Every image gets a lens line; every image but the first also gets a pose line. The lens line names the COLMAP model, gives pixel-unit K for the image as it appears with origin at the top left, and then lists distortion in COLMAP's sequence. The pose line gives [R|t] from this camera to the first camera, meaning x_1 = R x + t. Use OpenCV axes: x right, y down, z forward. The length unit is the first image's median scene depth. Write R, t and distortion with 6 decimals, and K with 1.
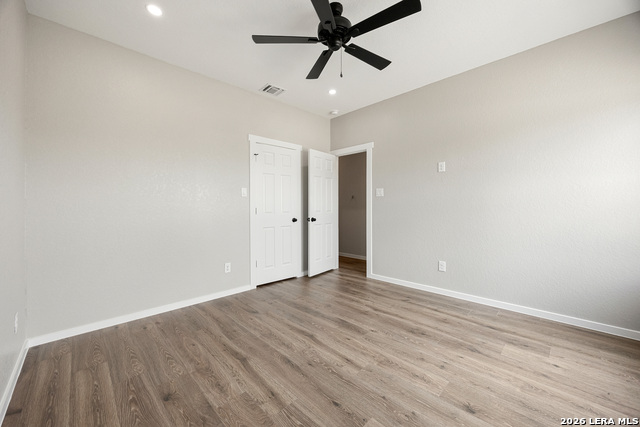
lens RADIAL K [[248.6, 0, 313.7], [0, 248.6, 214.1], [0, 0, 1]] dist [-0.001263, -0.000221]
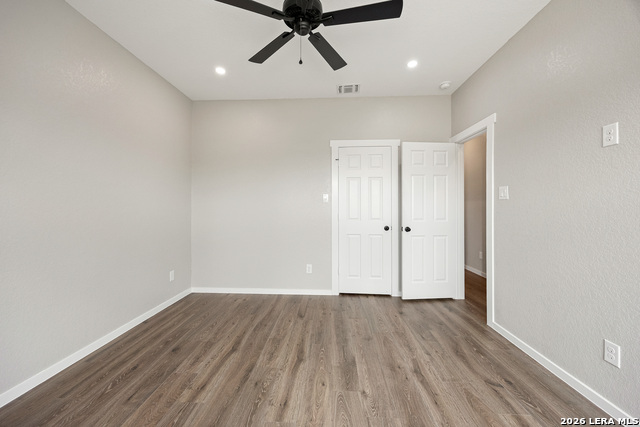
lens RADIAL K [[248.6, 0, 315.9], [0, 248.6, 212.6], [0, 0, 1]] dist [-0.001263, -0.000221]
pose [[0.683925, 0.020724, -0.729258, 0.617027], [-0.028068, 0.999604, 0.002083, -0.041787], [0.729012, 0.019044, 0.684236, 0.382549]]
